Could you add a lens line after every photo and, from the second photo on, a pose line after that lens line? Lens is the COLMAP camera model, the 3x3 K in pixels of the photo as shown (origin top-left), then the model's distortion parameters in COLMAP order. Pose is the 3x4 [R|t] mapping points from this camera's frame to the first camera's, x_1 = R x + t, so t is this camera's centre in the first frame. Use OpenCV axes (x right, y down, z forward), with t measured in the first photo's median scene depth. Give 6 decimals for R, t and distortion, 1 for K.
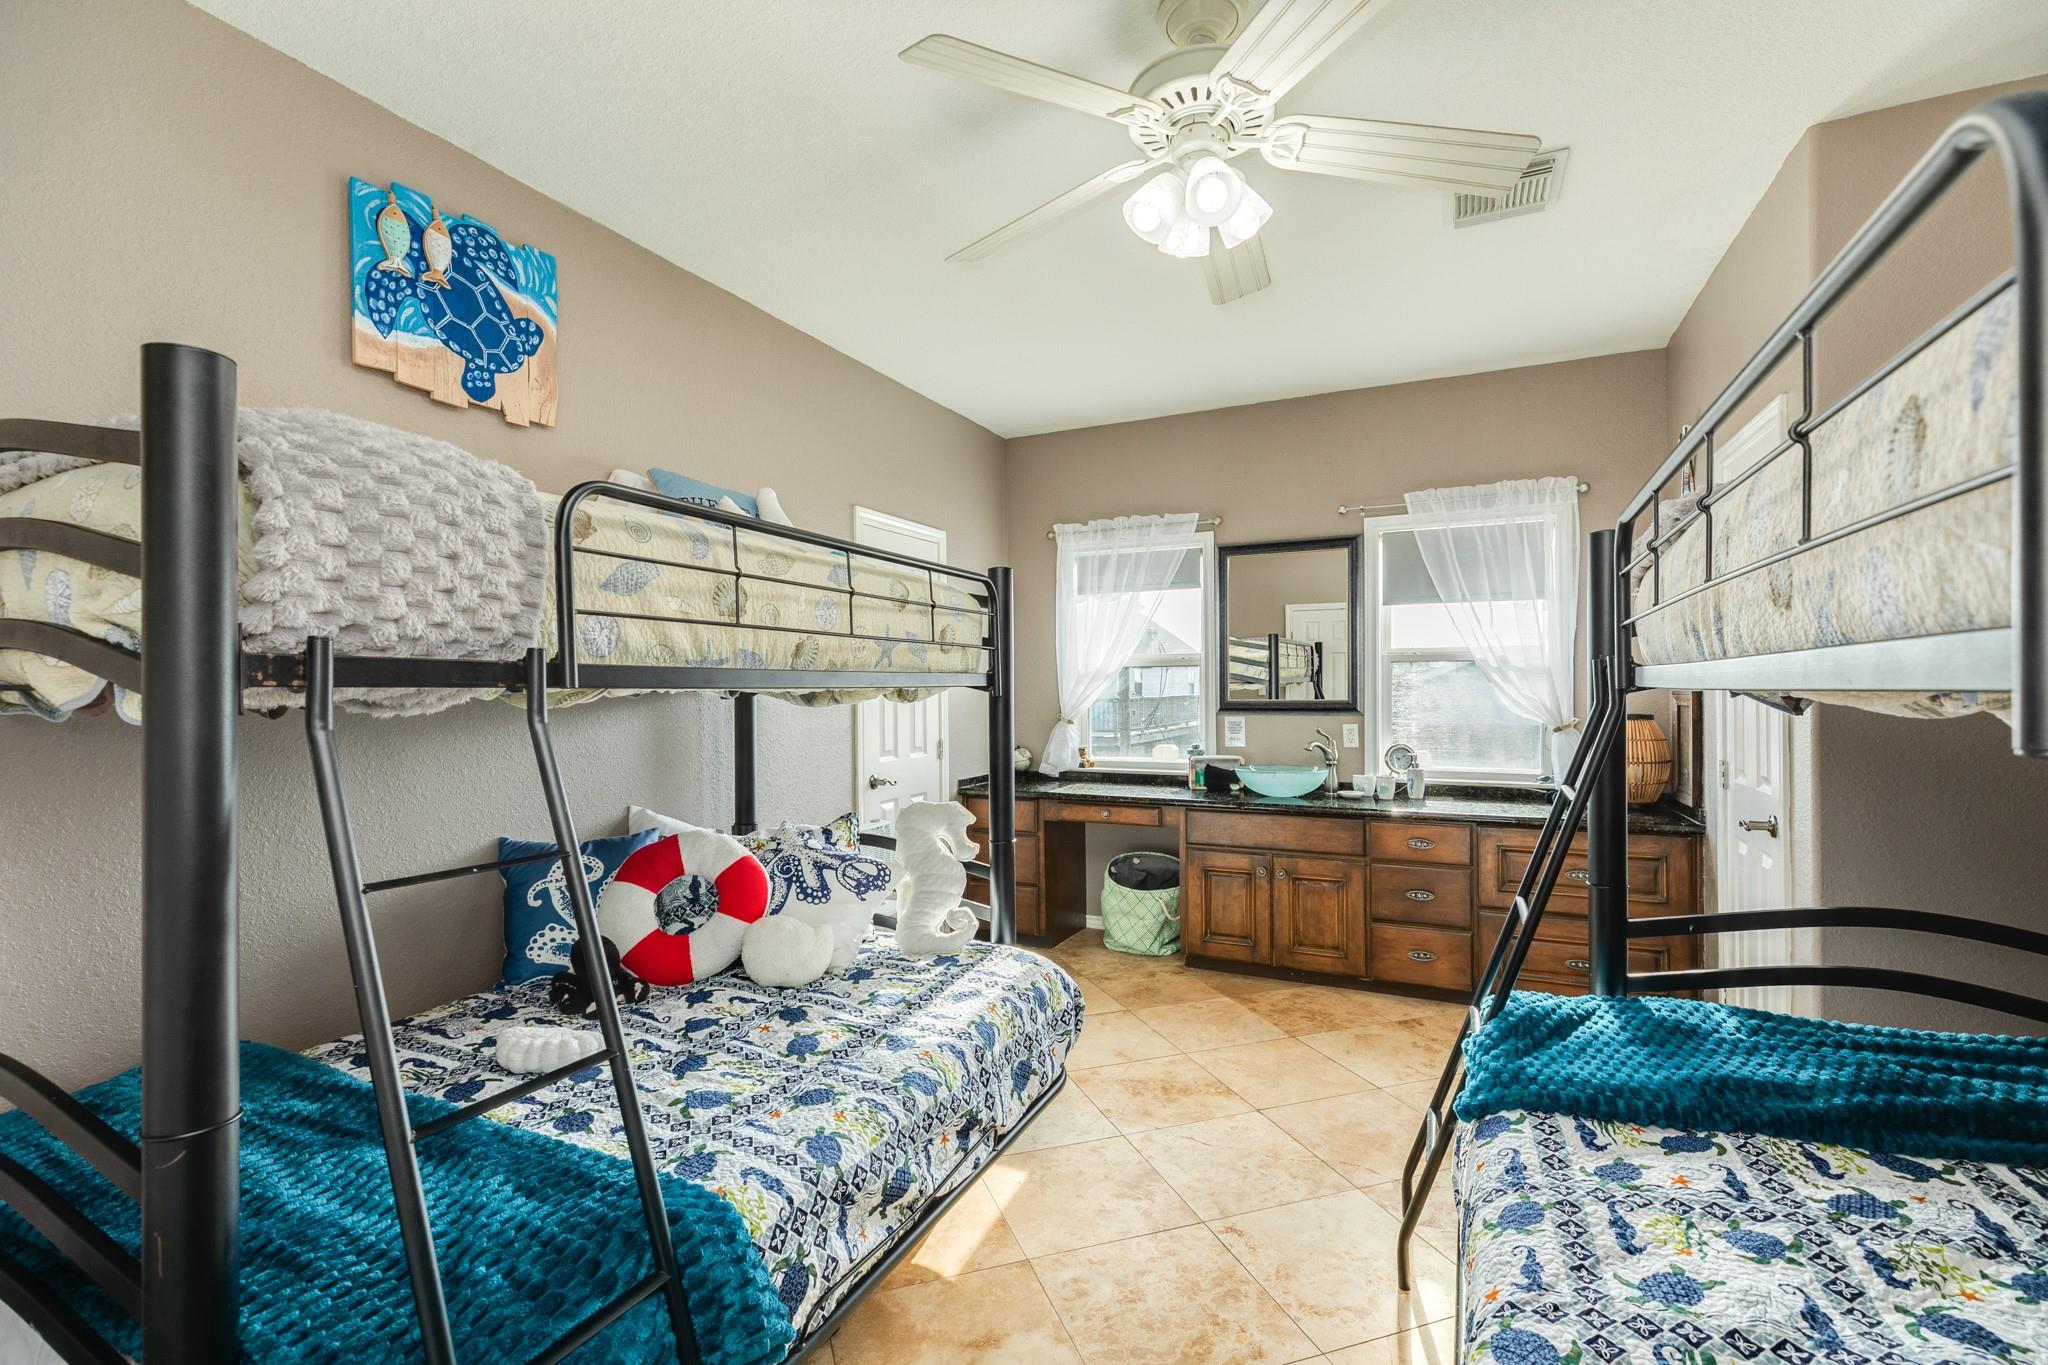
lens RADIAL K [[909.7, 0, 1024.6], [0, 909.7, 689.0], [0, 0, 1]] dist [0.005303, -0.000809]
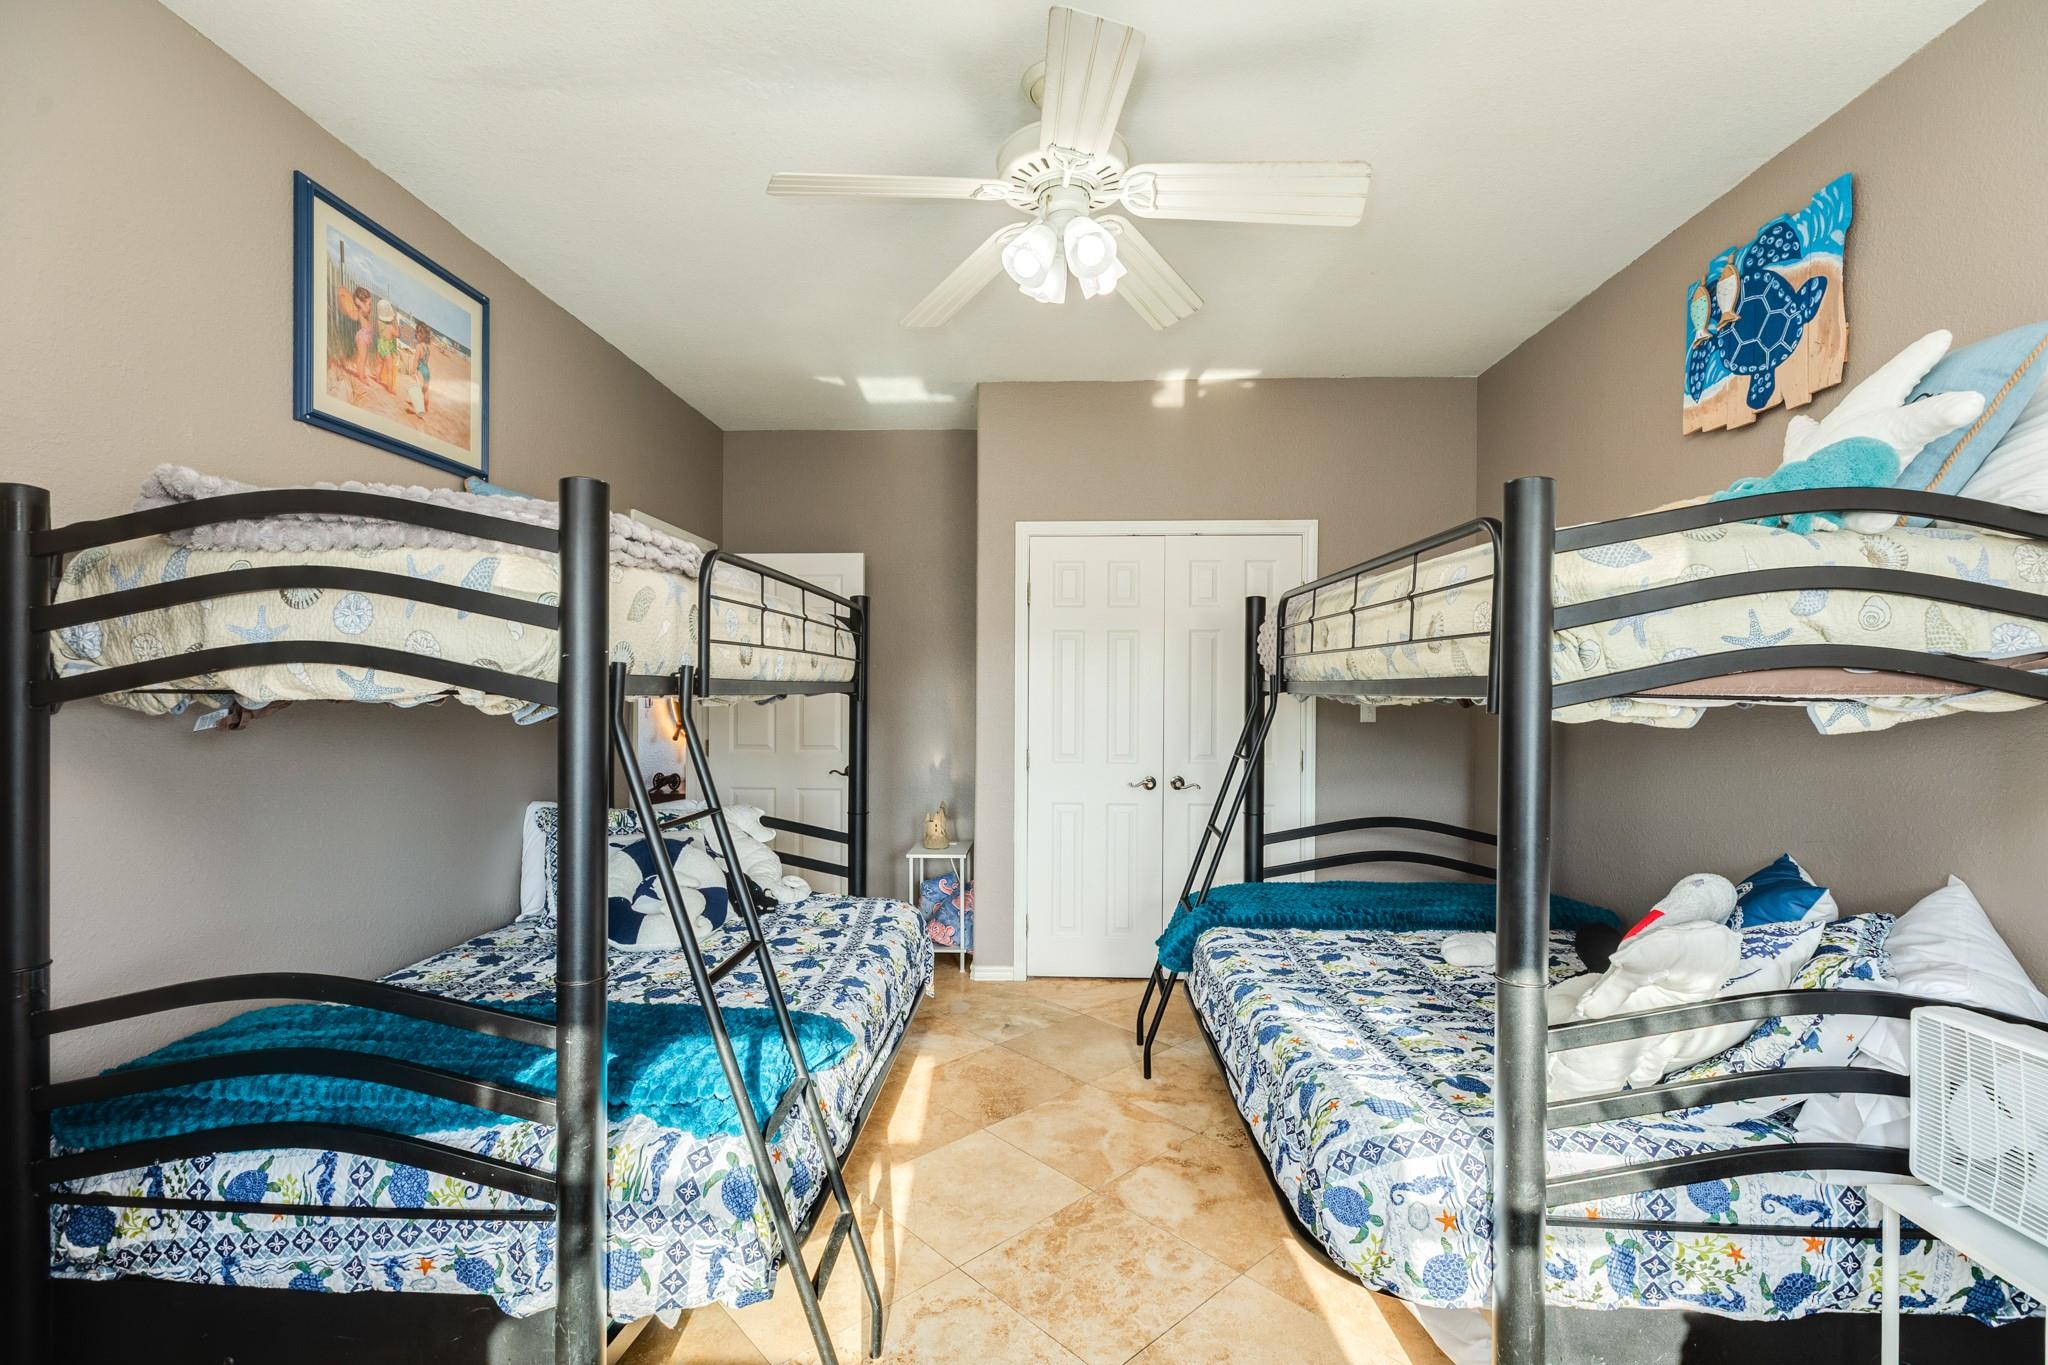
lens RADIAL K [[909.7, 0, 1024.4], [0, 909.7, 682.8], [0, 0, 1]] dist [0.005303, -0.000809]
pose [[-0.914262, 0.001336, -0.405122, 0.544671], [0.001384, 0.999999, 0.000175, -0.015616], [0.405121, -0.000400, -0.914263, 1.587510]]
